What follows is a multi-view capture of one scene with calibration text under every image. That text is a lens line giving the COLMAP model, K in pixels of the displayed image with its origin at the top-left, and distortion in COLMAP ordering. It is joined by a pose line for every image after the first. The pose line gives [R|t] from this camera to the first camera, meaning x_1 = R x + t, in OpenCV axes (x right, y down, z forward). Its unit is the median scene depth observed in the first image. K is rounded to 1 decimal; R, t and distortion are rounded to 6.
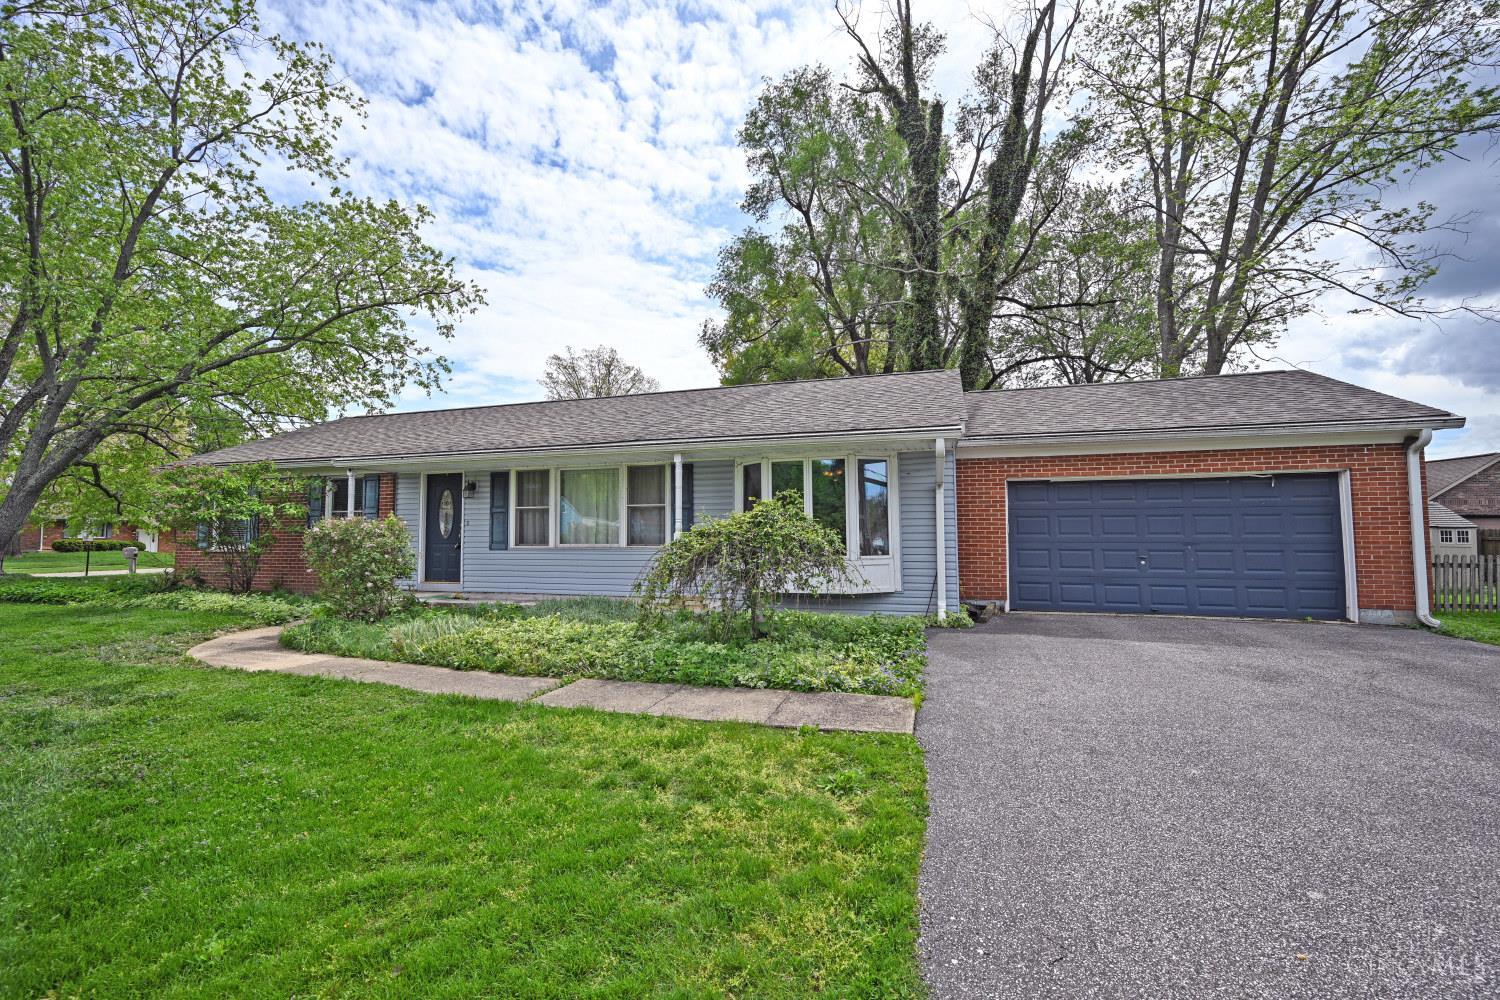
lens RADIAL K [[618.3, 0, 746.9], [0, 618.3, 492.8], [0, 0, 1]] dist [-0.002574, -0.000185]
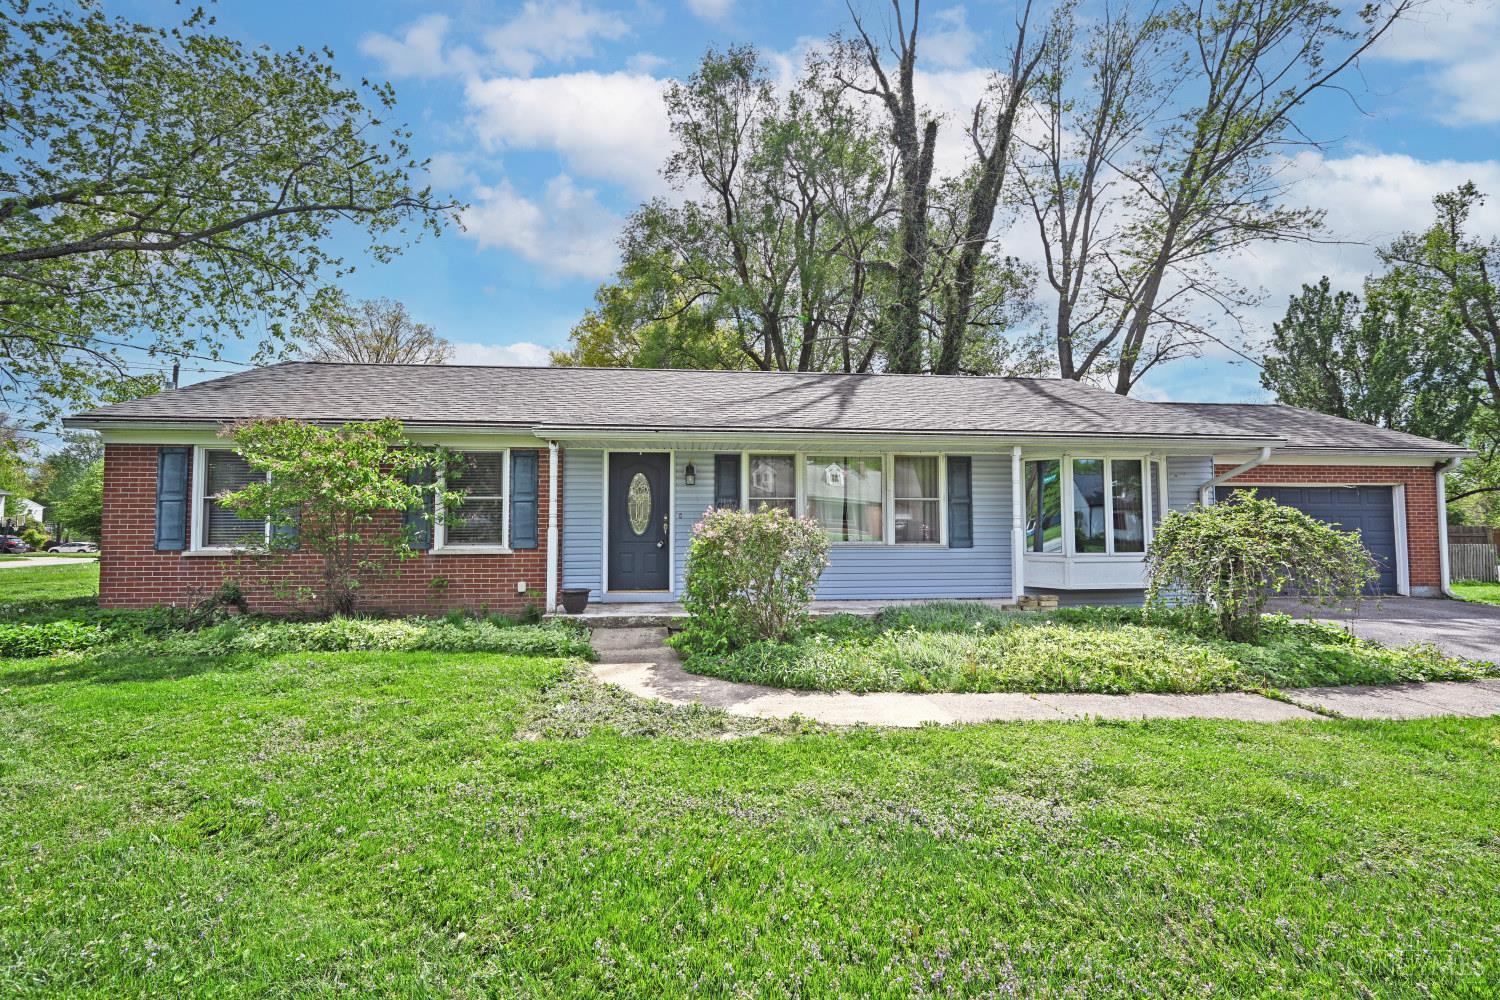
lens RADIAL K [[634.8, 0, 751.9], [0, 634.8, 495.9], [0, 0, 1]] dist [-0.001326, -0.000202]
pose [[0.918583, 0.023599, 0.394522, -0.704895], [-0.028570, 0.999569, 0.006731, 0.014878], [-0.394193, -0.017454, 0.918862, 0.214411]]
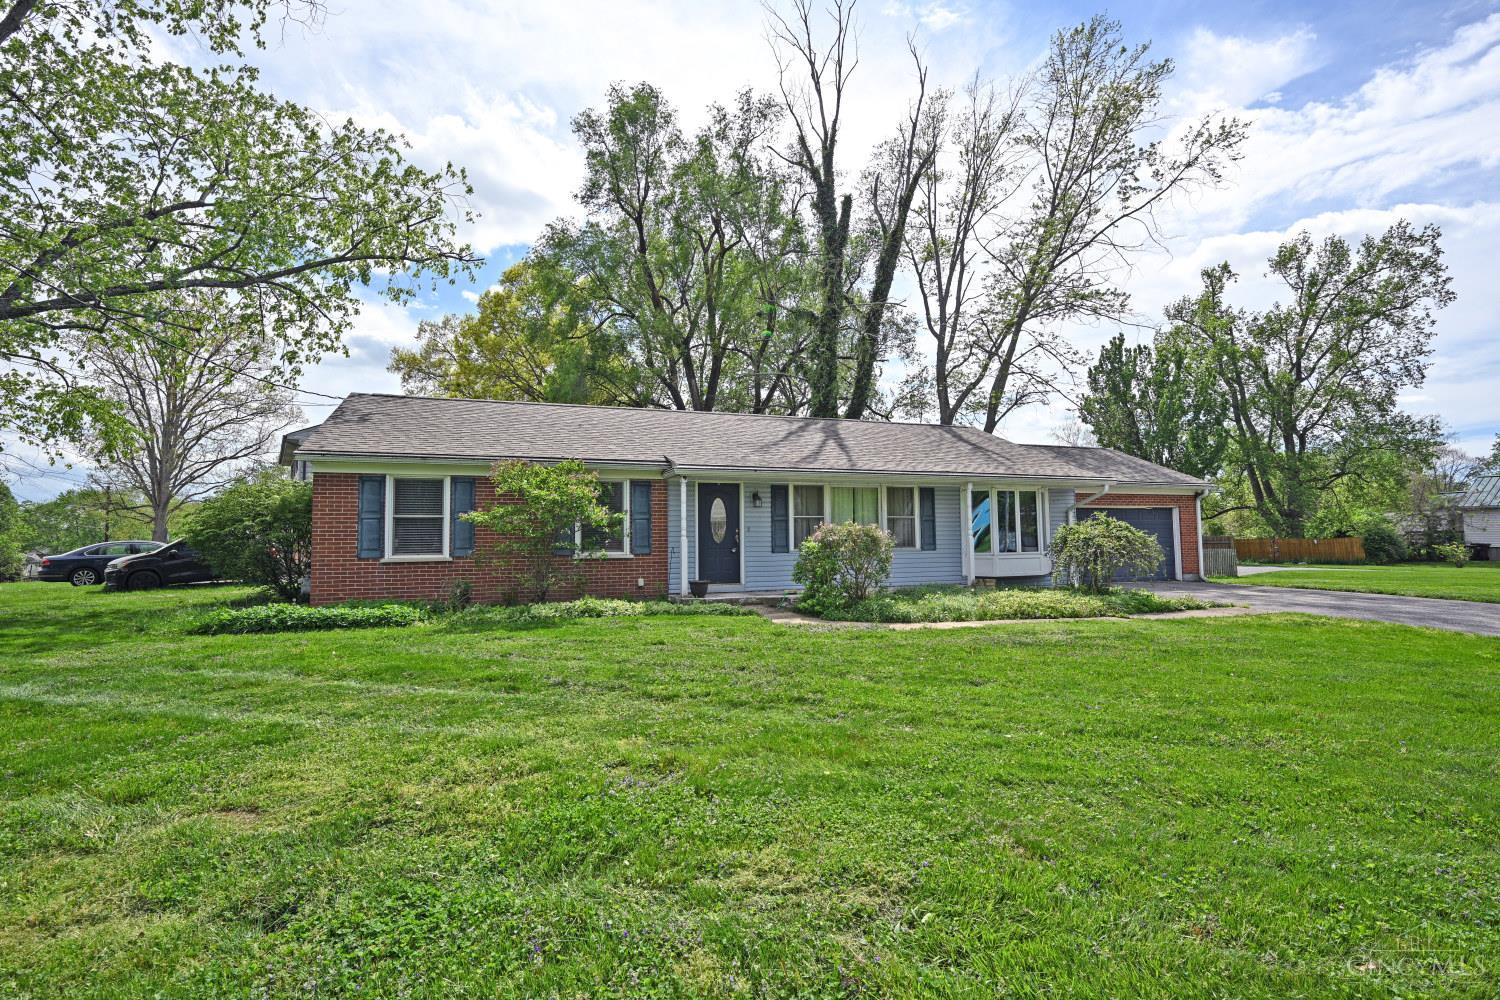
lens RADIAL K [[699.2, 0, 750.0], [0, 699.2, 500.0], [0, 0, 1]] dist [-0.000355, 0.000057]
pose [[0.795649, 0.035012, 0.604745, -1.234318], [-0.030892, 0.999374, -0.017216, 0.018104], [-0.604969, -0.004984, 0.796233, -0.000422]]
